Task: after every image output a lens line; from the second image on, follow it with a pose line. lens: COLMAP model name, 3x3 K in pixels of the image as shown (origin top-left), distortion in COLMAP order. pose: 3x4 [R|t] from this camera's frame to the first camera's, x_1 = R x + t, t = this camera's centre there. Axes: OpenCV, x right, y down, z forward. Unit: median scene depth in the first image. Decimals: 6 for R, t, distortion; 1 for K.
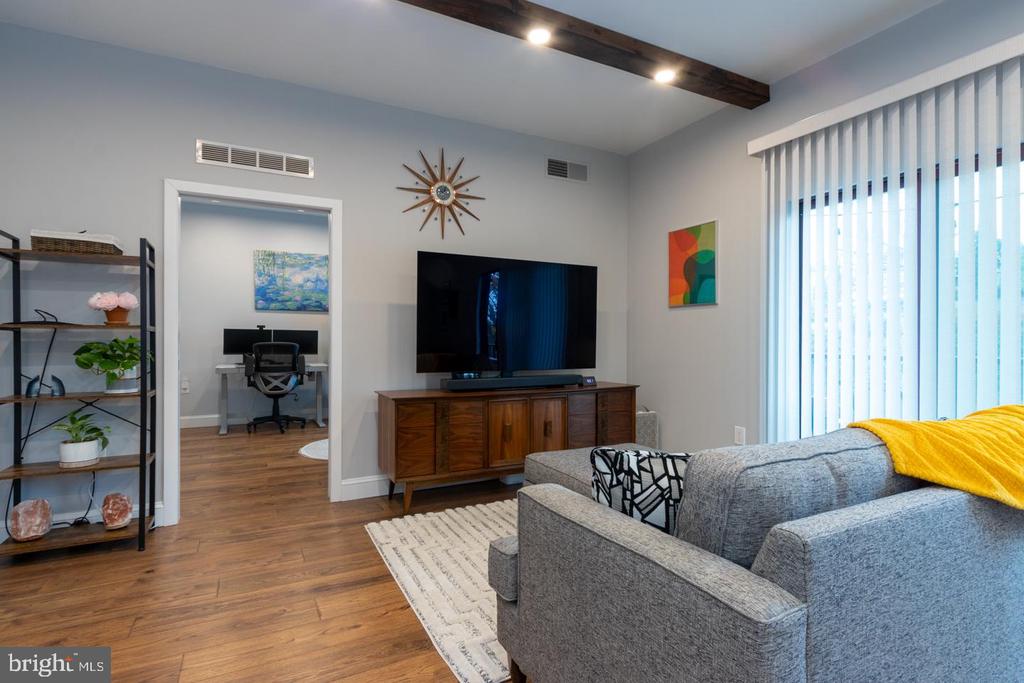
lens RADIAL K [[483.7, 0, 491.4], [0, 483.7, 345.1], [0, 0, 1]] dist [0.003417, -0.003813]
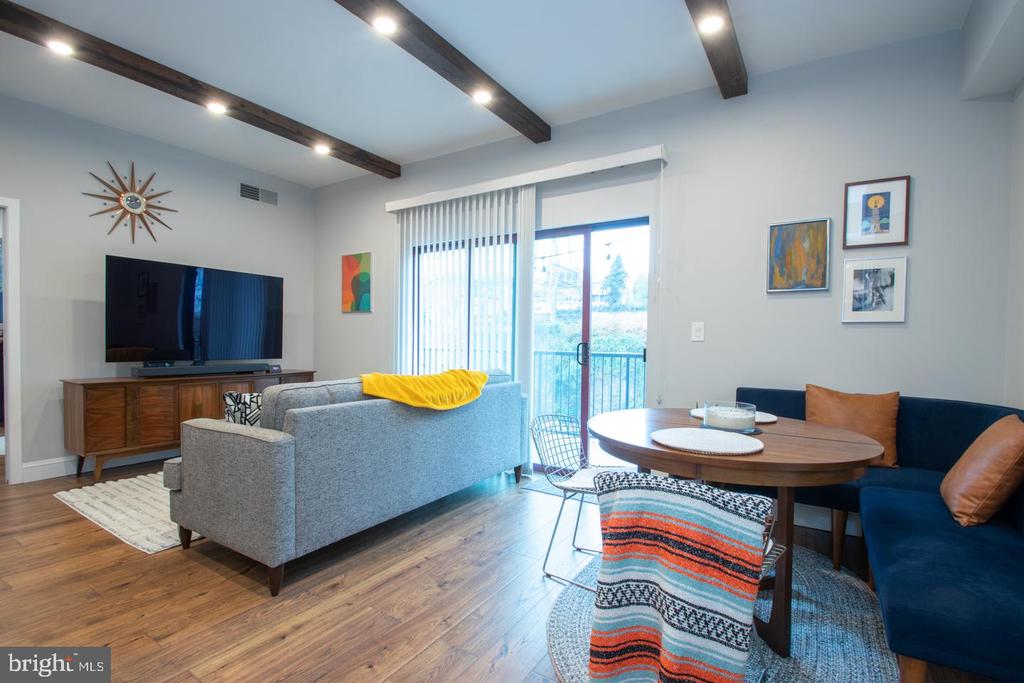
lens RADIAL K [[483.7, 0, 473.4], [0, 483.7, 357.4], [0, 0, 1]] dist [0.003417, -0.003813]
pose [[0.877641, -0.004095, 0.479302, 0.058968], [-0.010447, 0.999563, 0.027668, 0.005365], [-0.479205, -0.029290, 0.877214, -0.417054]]
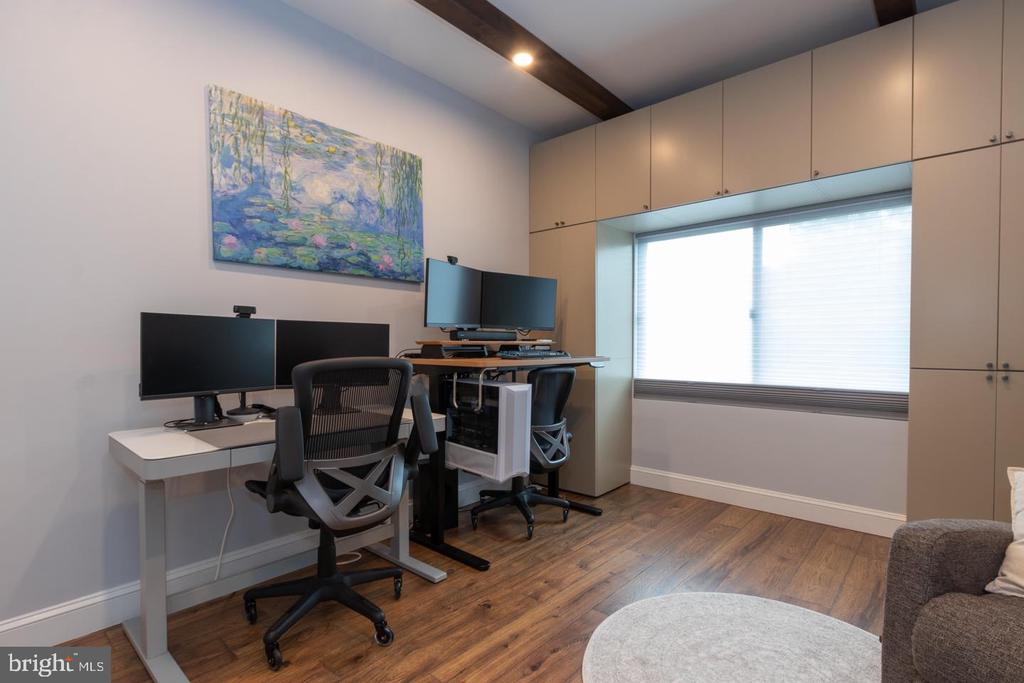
lens RADIAL K [[513.6, 0, 500.9], [0, 513.6, 355.7], [0, 0, 1]] dist [0.000911, -0.000722]
pose [[0.930401, -0.008686, 0.366440, -0.874207], [0.001768, 0.999814, 0.019211, -0.025810], [-0.366539, -0.017226, 0.930243, 1.184581]]
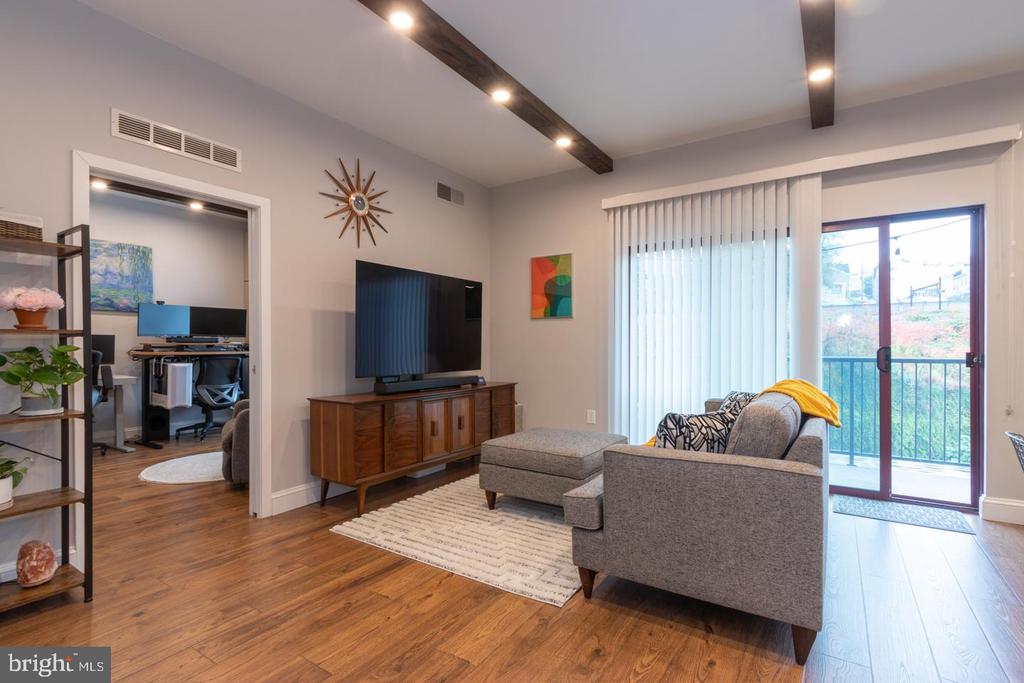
lens RADIAL K [[483.7, 0, 489.7], [0, 483.7, 353.2], [0, 0, 1]] dist [0.003417, -0.003813]
pose [[0.878474, -0.011492, 0.477651, -0.395750], [0.008516, 0.999928, 0.008396, -0.001660], [-0.477713, -0.003308, 0.878509, -0.043563]]
